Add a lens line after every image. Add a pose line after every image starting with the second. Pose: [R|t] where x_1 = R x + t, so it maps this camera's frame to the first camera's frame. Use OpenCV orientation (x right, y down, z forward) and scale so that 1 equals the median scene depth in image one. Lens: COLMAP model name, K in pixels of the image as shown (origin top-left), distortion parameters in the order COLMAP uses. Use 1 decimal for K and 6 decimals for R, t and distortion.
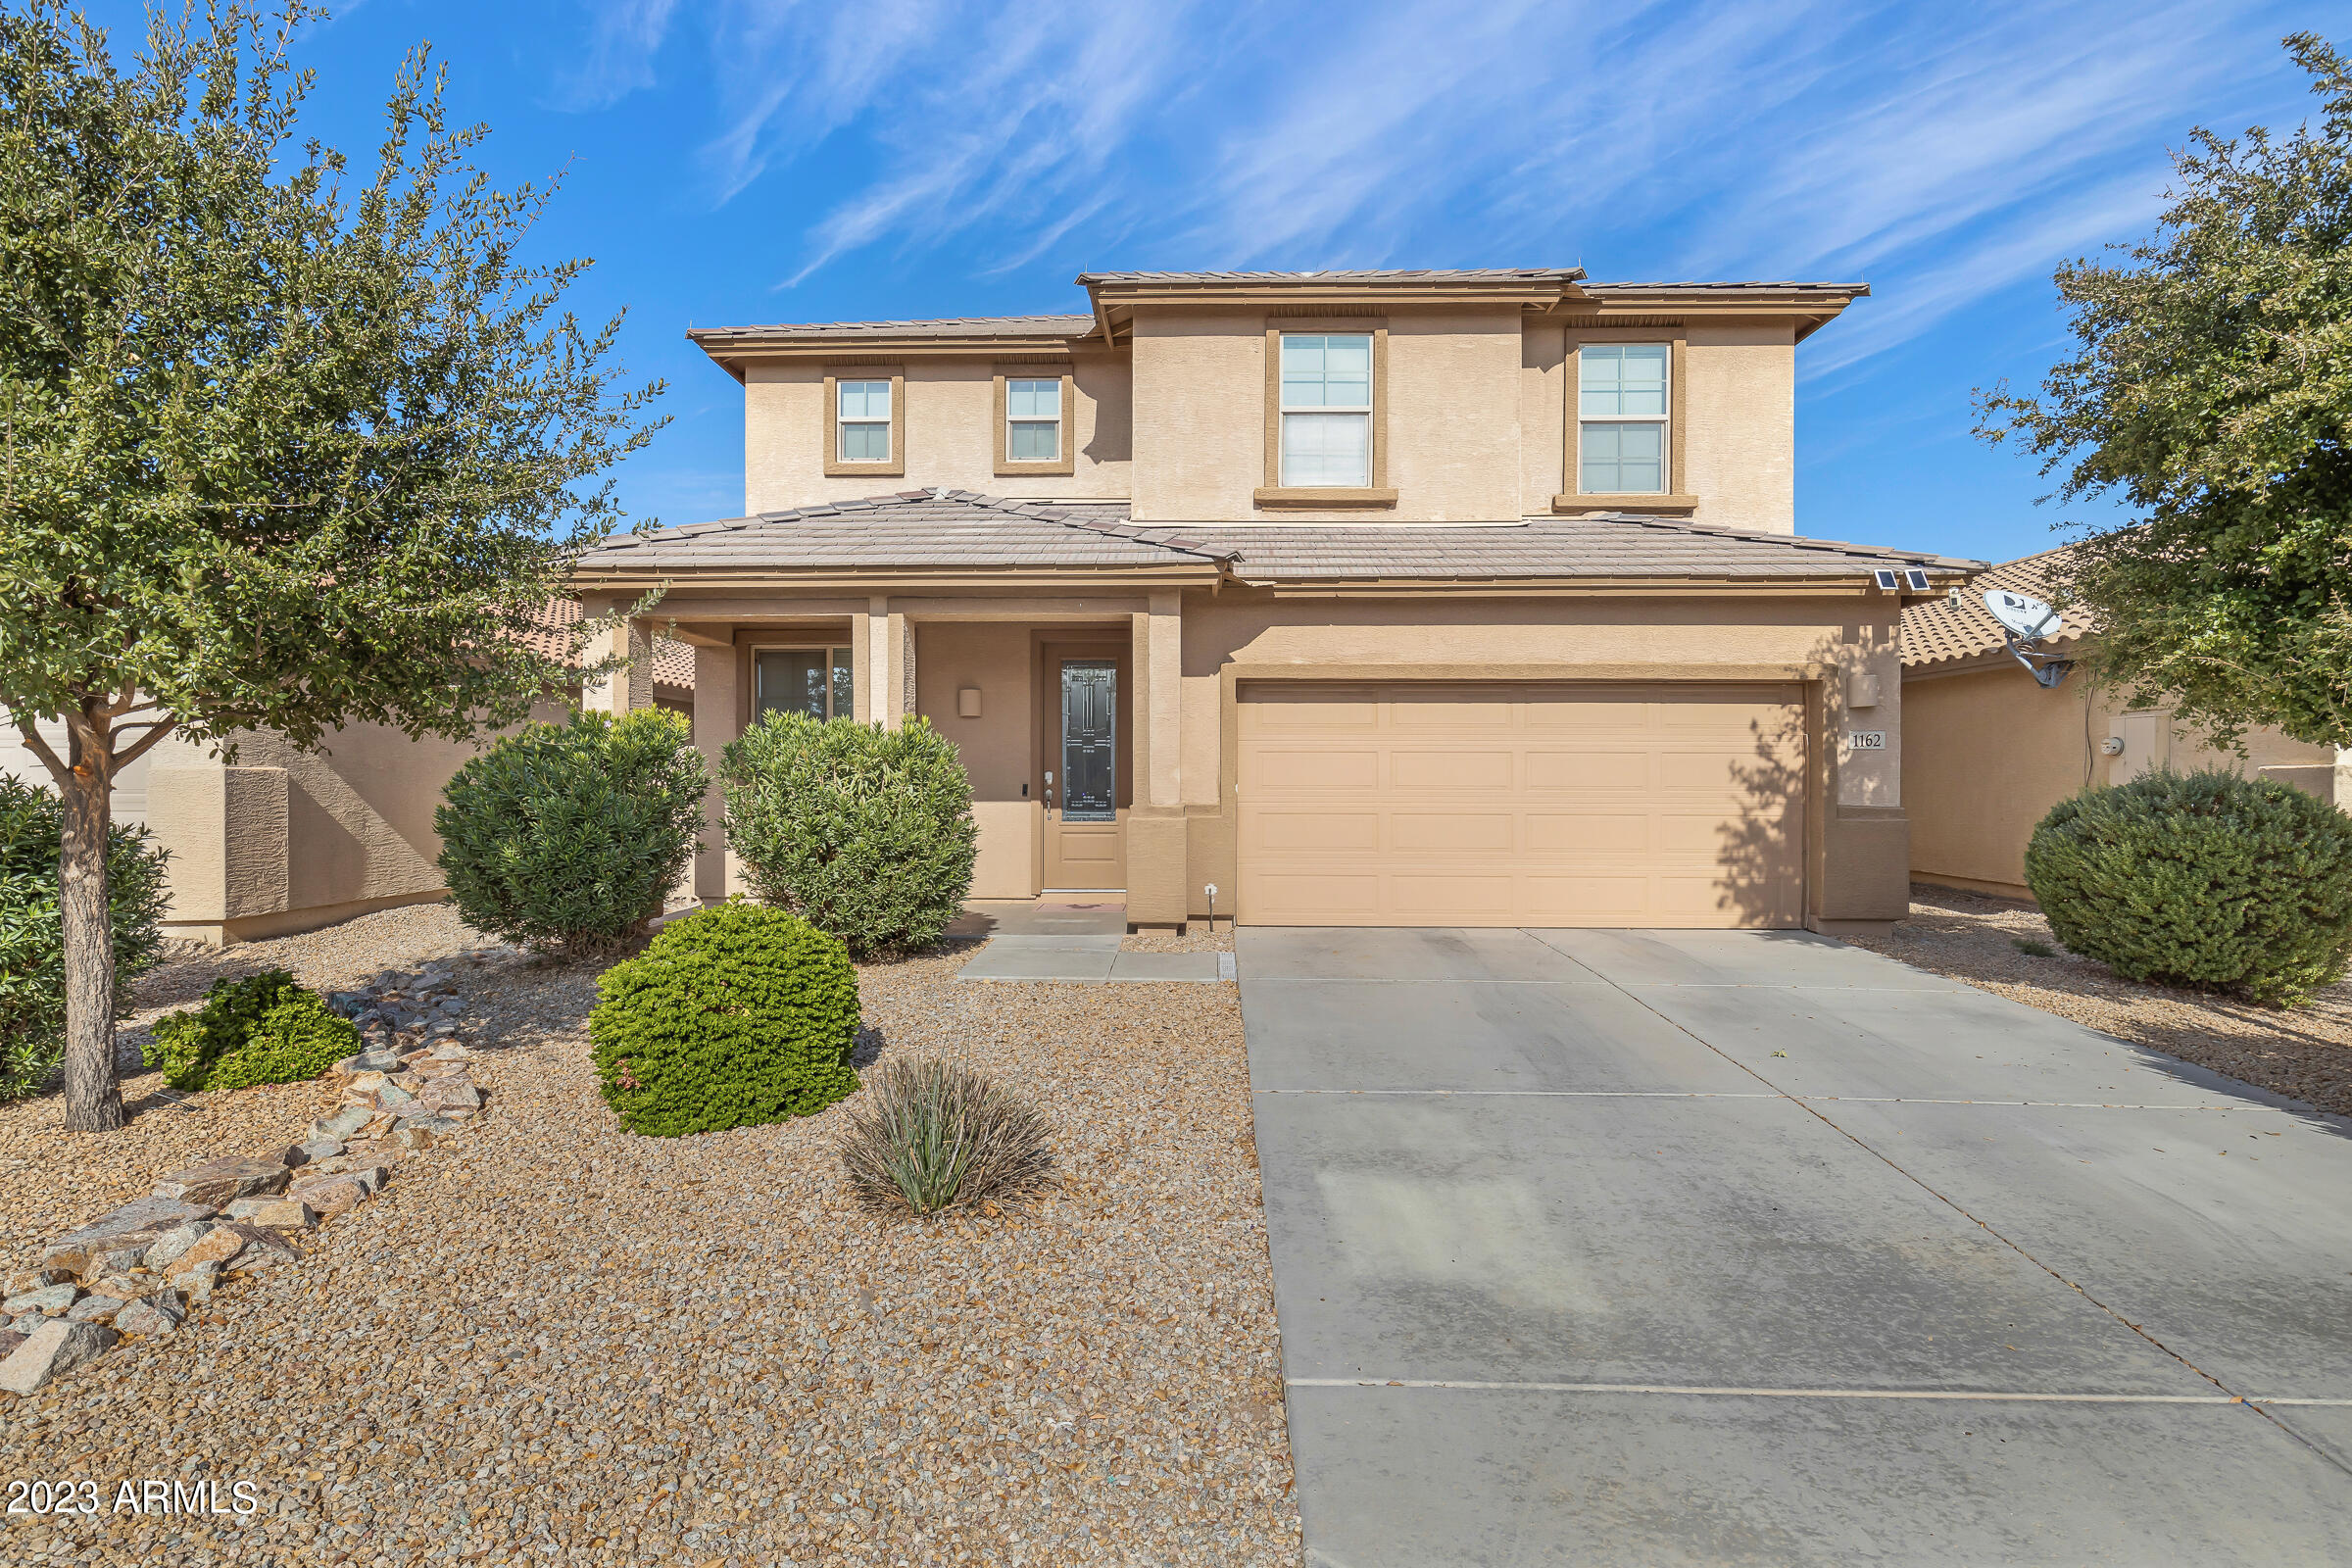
lens RADIAL K [[1244.4, 0, 1176.1], [0, 1244.4, 781.8], [0, 0, 1]] dist [0.001417, 0.001031]
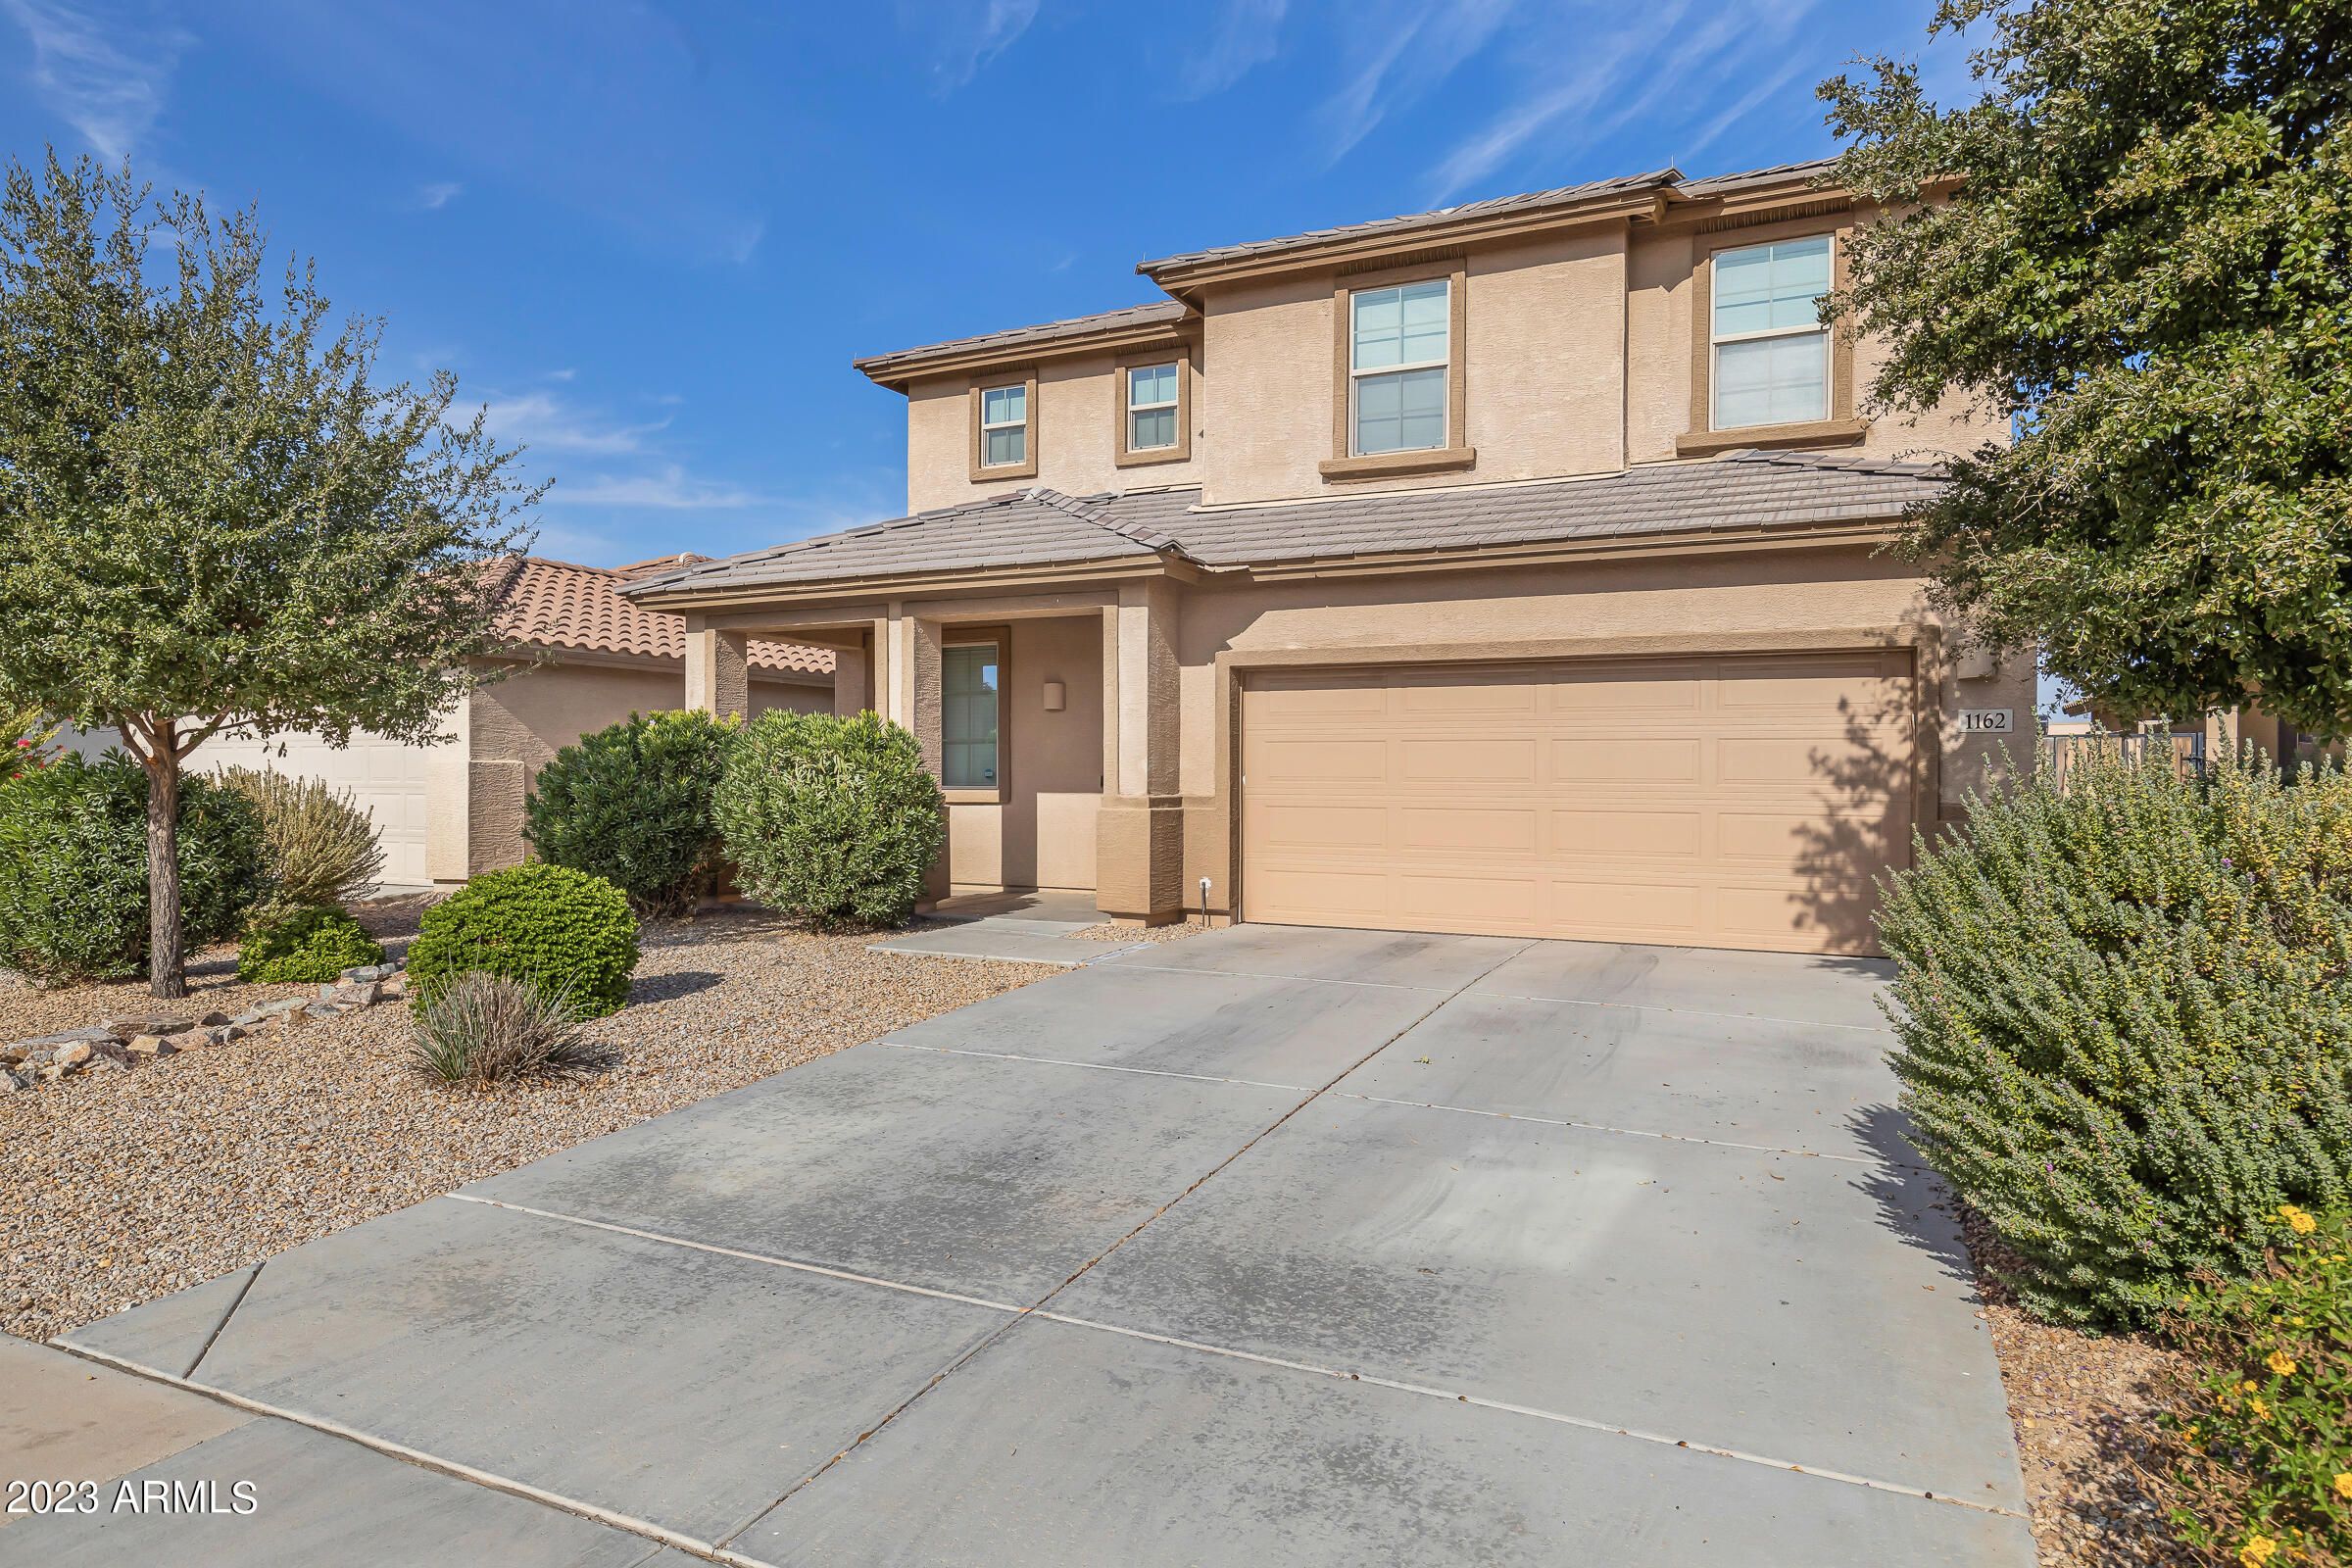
lens RADIAL K [[1442.0, 0, 1174.8], [0, 1442.0, 779.4], [0, 0, 1]] dist [0.008559, 0.000042]
pose [[0.907147, 0.002636, -0.420807, 0.476599], [-0.003273, 0.999994, -0.000793, 0.005852], [0.420802, 0.002097, 0.907150, -0.038125]]
